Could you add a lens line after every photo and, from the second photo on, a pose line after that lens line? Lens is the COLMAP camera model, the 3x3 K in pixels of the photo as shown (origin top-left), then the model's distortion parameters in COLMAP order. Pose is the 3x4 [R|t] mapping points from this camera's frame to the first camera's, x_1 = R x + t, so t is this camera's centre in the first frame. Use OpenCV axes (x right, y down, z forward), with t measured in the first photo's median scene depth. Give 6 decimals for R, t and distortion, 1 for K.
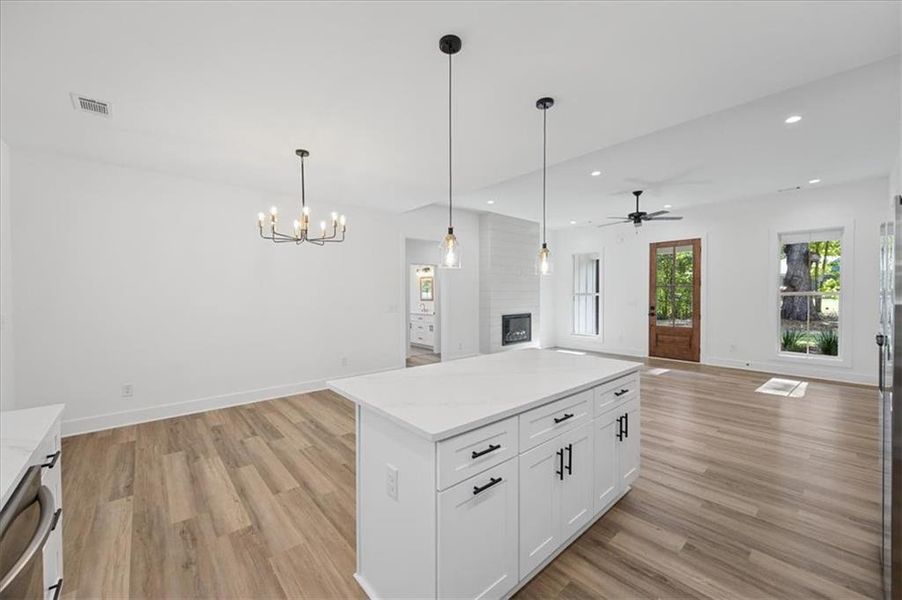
lens RADIAL K [[355.2, 0, 453.5], [0, 355.2, 300.3], [0, 0, 1]] dist [-0.002169, -0.000180]
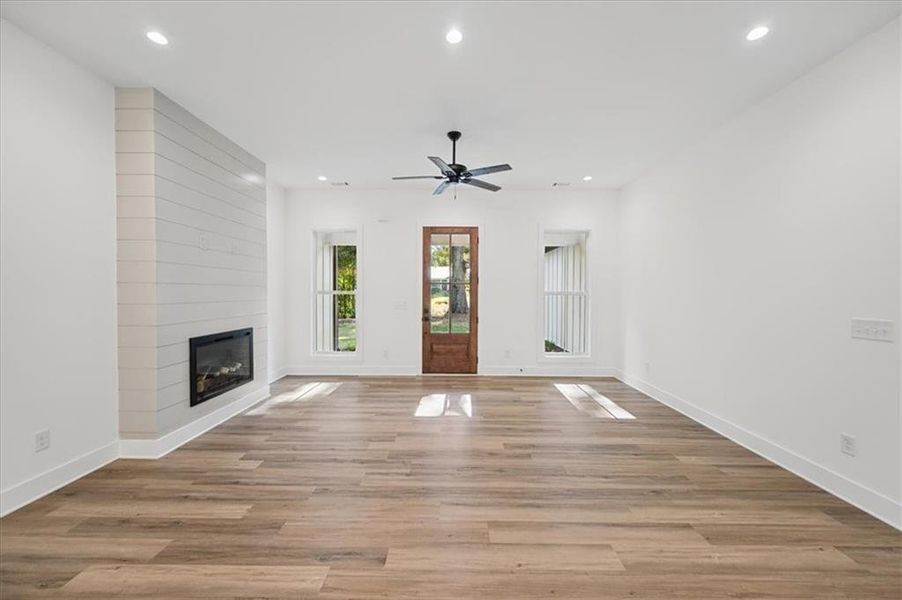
lens RADIAL K [[349.6, 0, 451.7], [0, 349.6, 301.8], [0, 0, 1]] dist [0.002307, -0.000266]
pose [[0.674289, -0.013038, 0.738353, 0.036556], [0.005497, 0.999905, 0.012637, -0.007614], [-0.738447, -0.004463, 0.674296, 0.476215]]
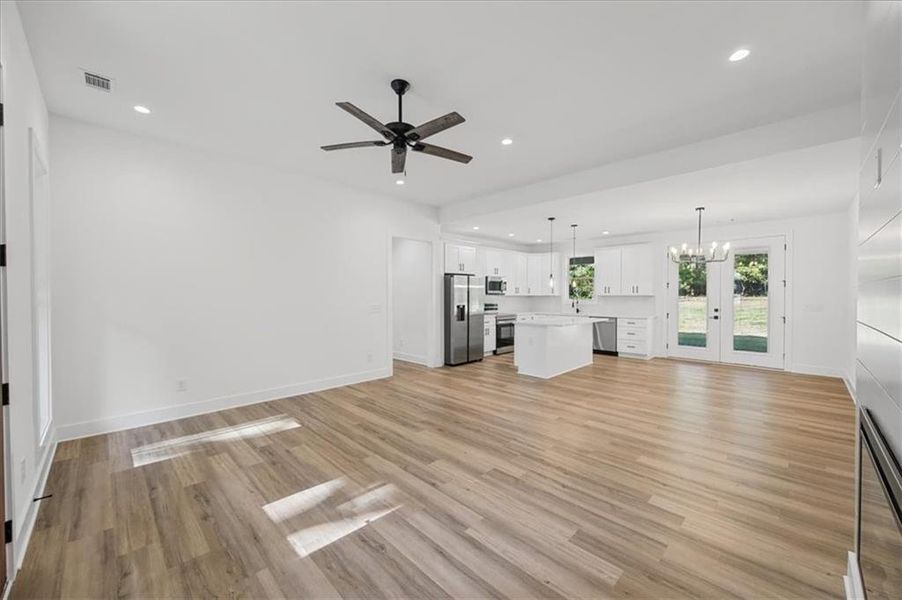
lens RADIAL K [[355.2, 0, 441.2], [0, 355.2, 299.1], [0, 0, 1]] dist [-0.002169, -0.000180]
pose [[-0.999285, 0.004417, -0.037553, 0.404455], [0.003142, 0.999420, 0.033922, -0.026498], [0.037681, 0.033780, -0.998719, 1.252190]]
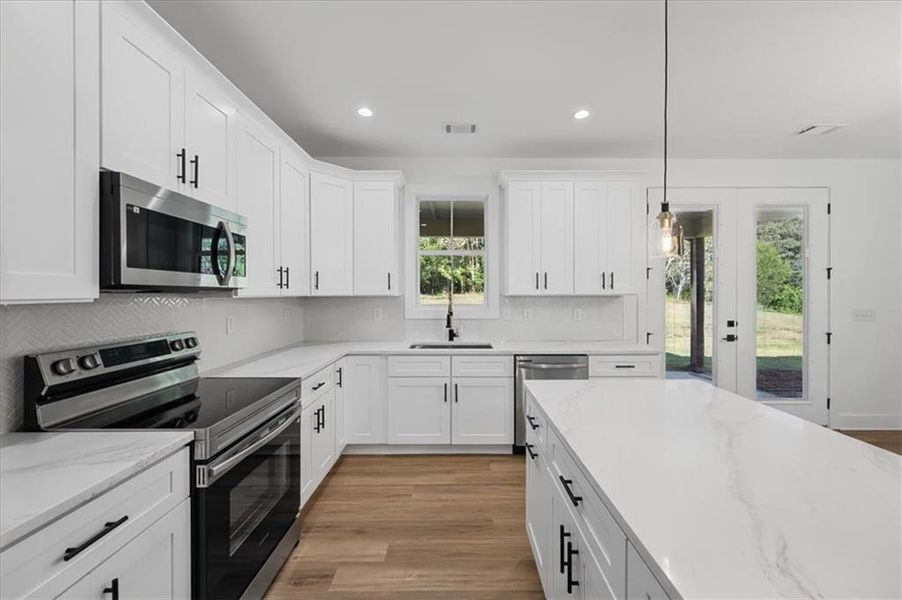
lens RADIAL K [[355.2, 0, 453.1], [0, 355.2, 296.3], [0, 0, 1]] dist [-0.002169, -0.000180]
pose [[-0.666104, 0.012370, -0.745757, 0.226522], [-0.010891, 0.999595, 0.026308, -0.006208], [0.745780, 0.025646, -0.665699, 0.318939]]
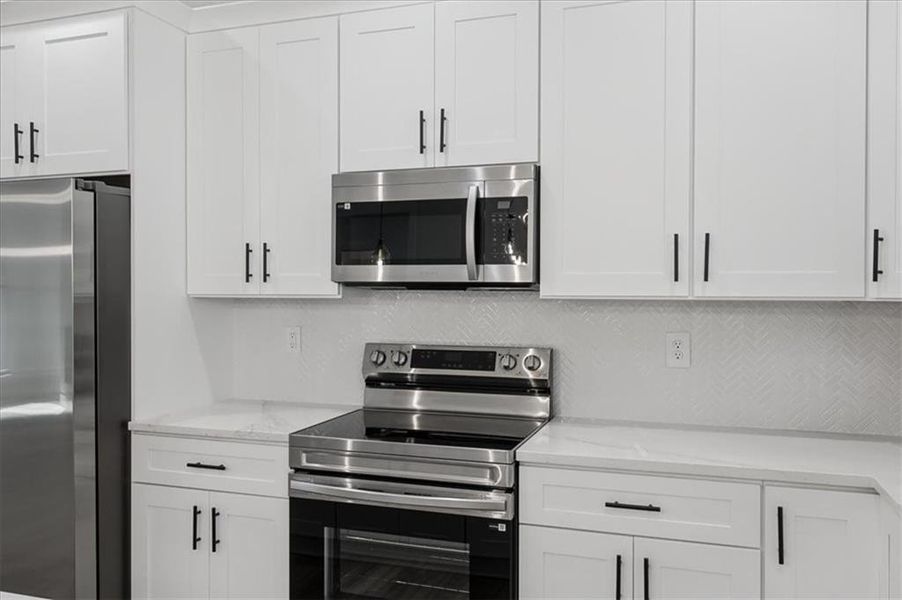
lens RADIAL K [[750.1, 0, 465.4], [0, 750.1, 293.5], [0, 0, 1]] dist [0.013412, -0.010017]
pose [[-0.495673, -0.002467, 0.868506, -0.163542], [0.017616, 0.999762, 0.012894, -0.003296], [-0.868330, 0.021691, -0.495512, 0.214414]]
